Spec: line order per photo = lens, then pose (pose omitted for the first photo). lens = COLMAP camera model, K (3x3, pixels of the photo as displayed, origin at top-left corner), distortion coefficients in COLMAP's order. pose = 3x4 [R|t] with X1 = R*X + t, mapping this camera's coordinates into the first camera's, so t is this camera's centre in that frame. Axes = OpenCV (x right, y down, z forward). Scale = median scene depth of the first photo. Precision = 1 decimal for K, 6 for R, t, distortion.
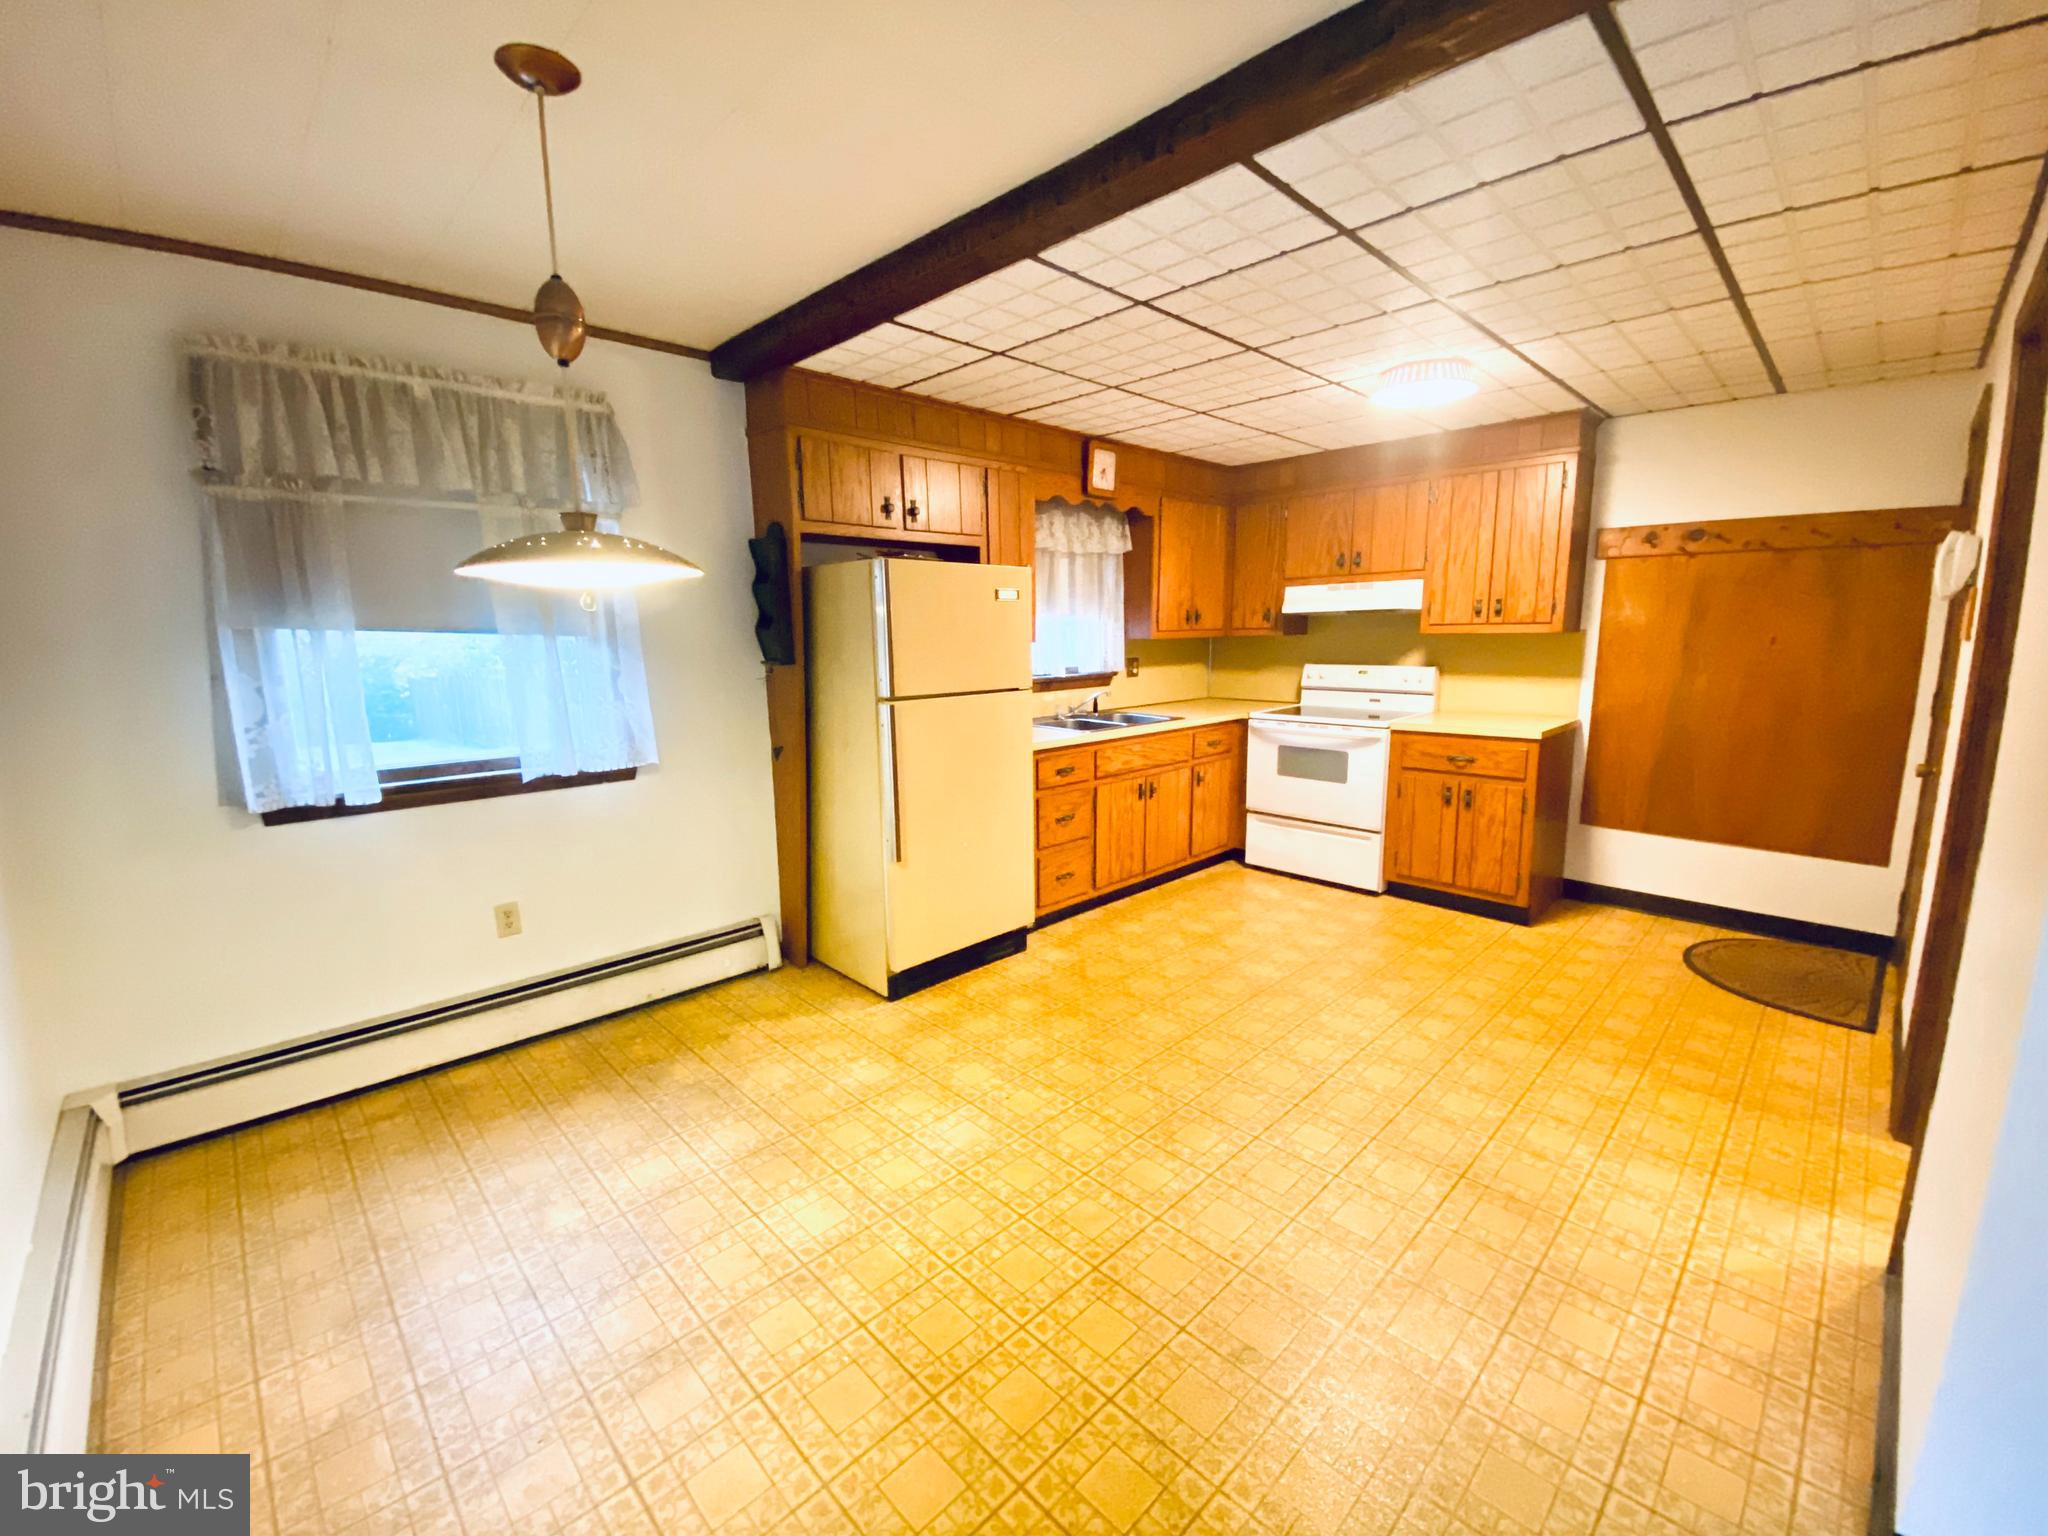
lens RADIAL K [[836.3, 0, 1006.6], [0, 836.3, 773.9], [0, 0, 1]] dist [0.005931, -0.004841]
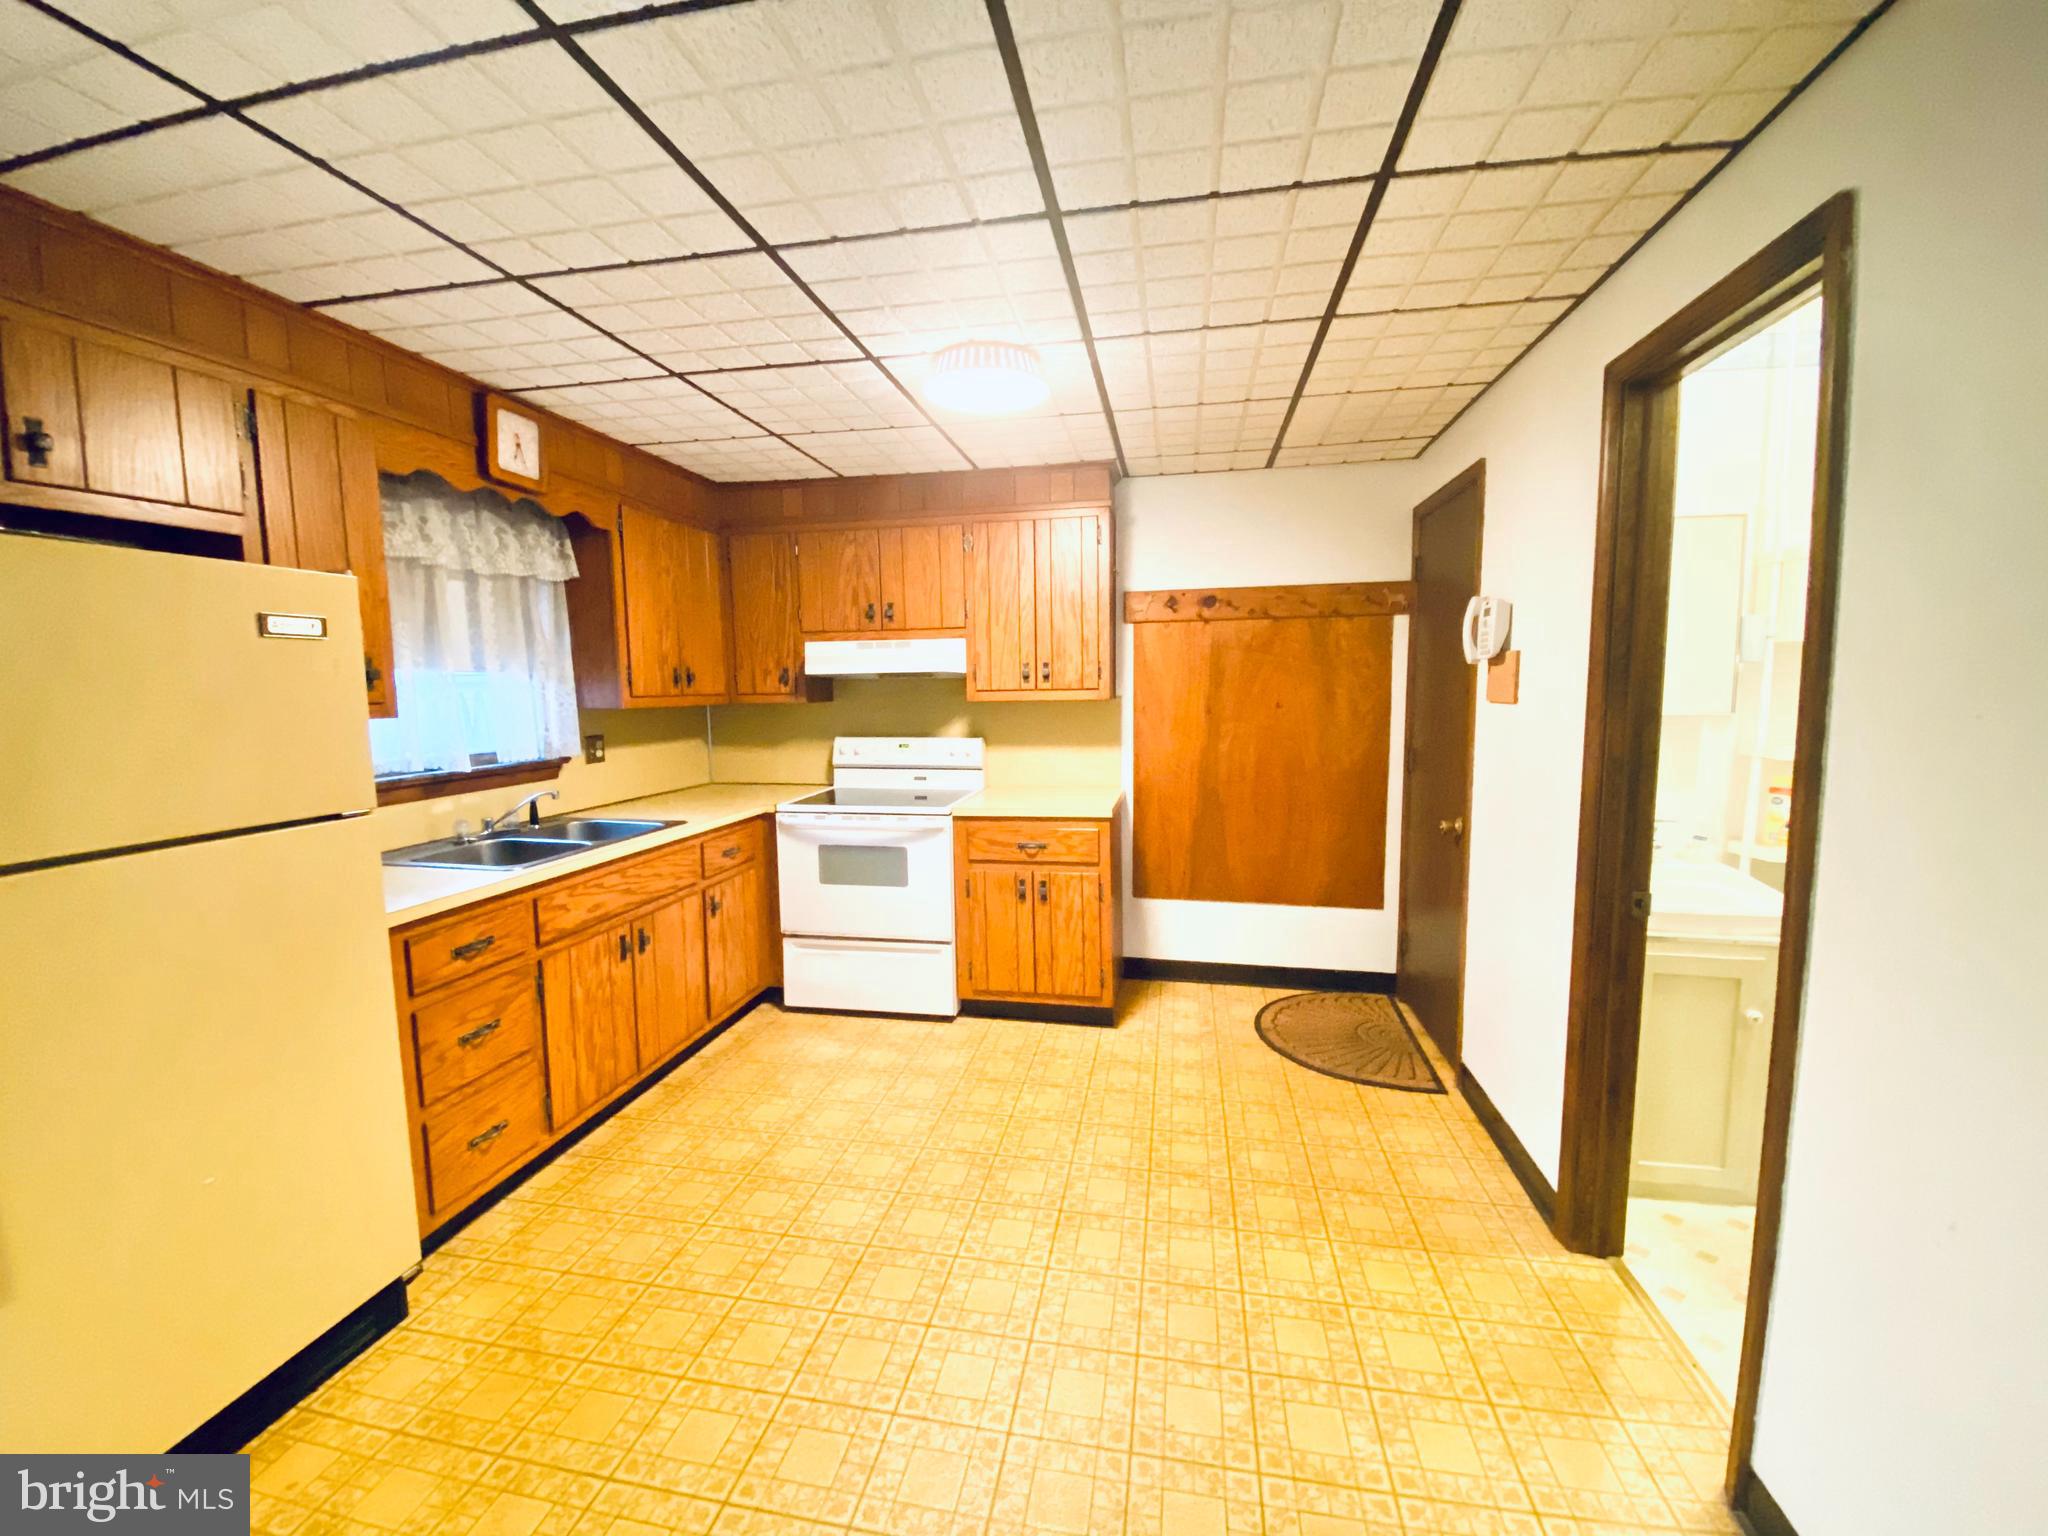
lens RADIAL K [[836.3, 0, 1028.0], [0, 836.3, 775.5], [0, 0, 1]] dist [0.005931, -0.004841]
pose [[0.813479, -0.057659, 0.578729, 0.051372], [0.100341, 0.994066, -0.042003, -0.053634], [-0.572873, 0.092239, 0.814437, 0.304196]]
